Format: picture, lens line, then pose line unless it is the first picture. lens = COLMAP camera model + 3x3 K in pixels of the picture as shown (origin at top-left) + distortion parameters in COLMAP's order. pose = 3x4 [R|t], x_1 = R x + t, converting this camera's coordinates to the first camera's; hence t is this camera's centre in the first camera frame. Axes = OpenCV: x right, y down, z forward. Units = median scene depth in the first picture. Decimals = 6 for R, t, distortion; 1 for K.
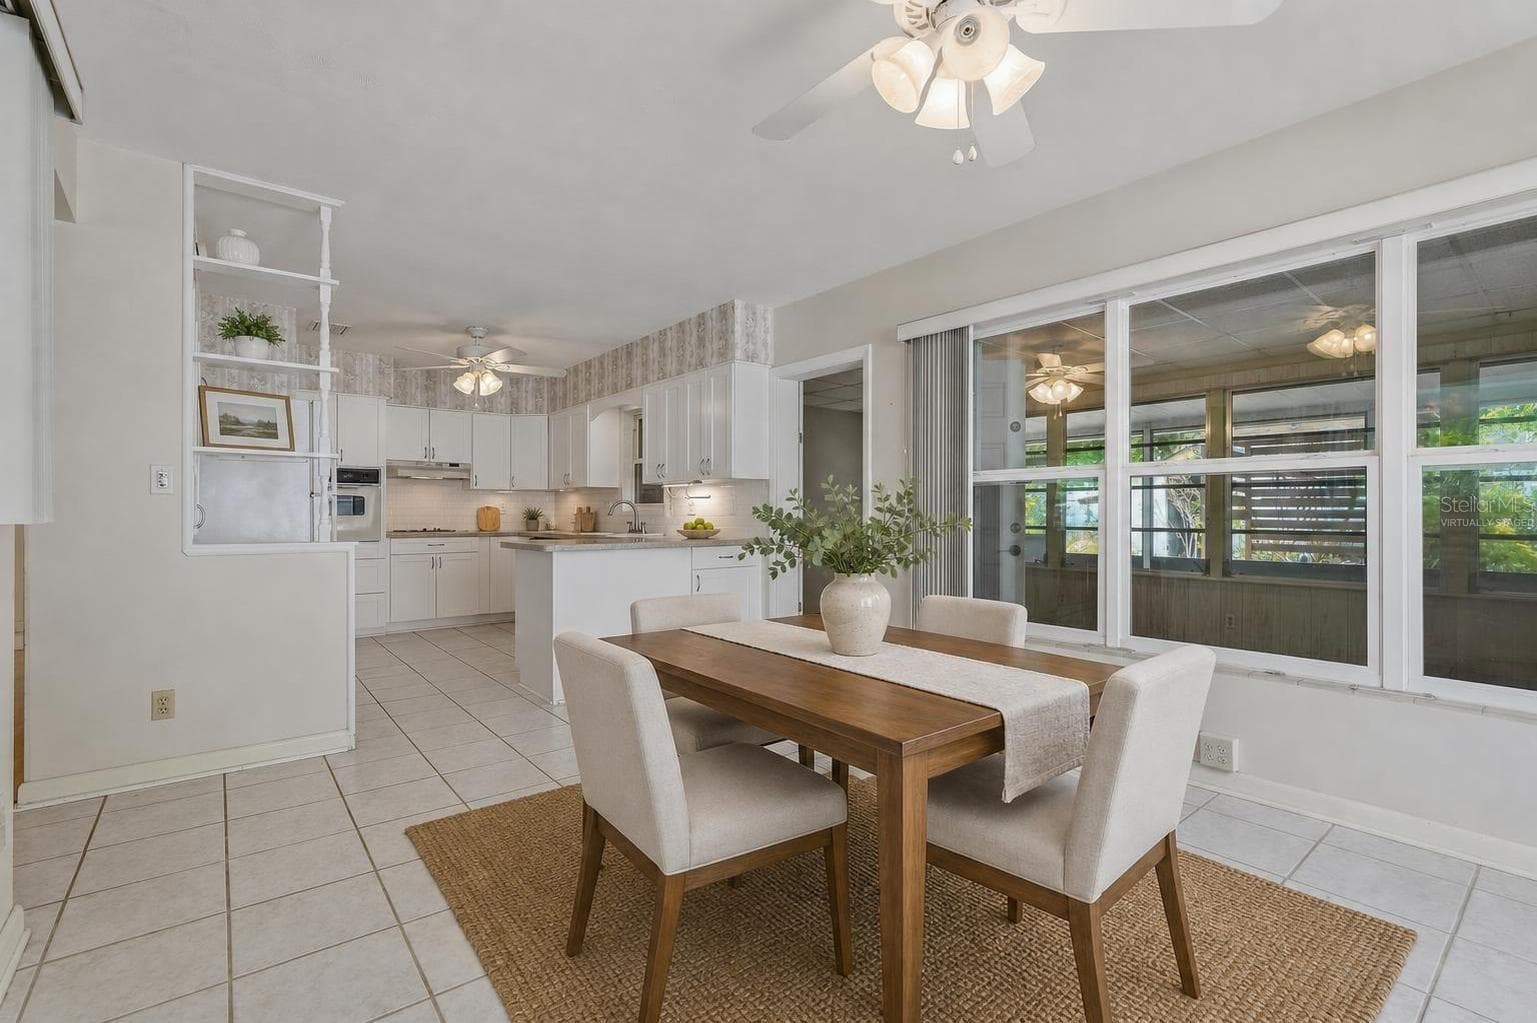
lens RADIAL K [[701.7, 0, 768.5], [0, 701.7, 511.5], [0, 0, 1]] dist [-0.001126, 0.000021]
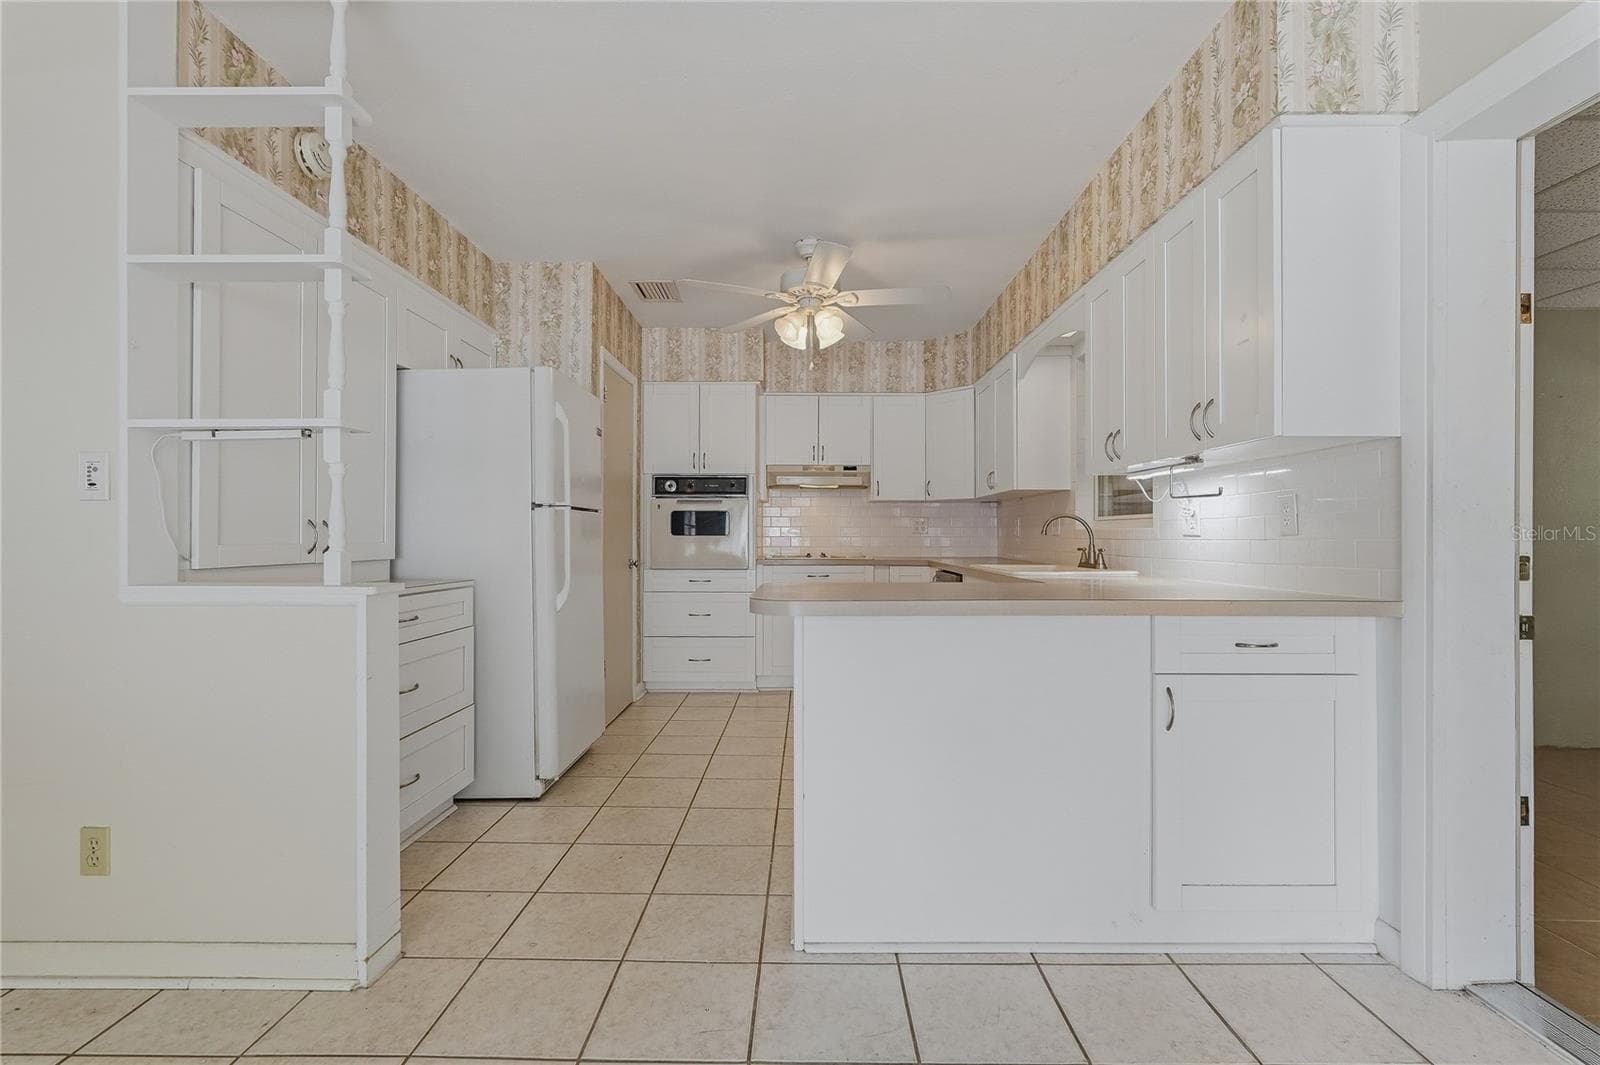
lens RADIAL K [[730.5, 0, 800.0], [0, 730.5, 532.5], [0, 0, 1]] dist [-0.001126, 0.000021]
pose [[0.772726, -0.003751, -0.634728, -0.000598], [0.003850, 0.999992, -0.001222, 0.002714], [0.634728, -0.001499, 0.772734, 0.422047]]
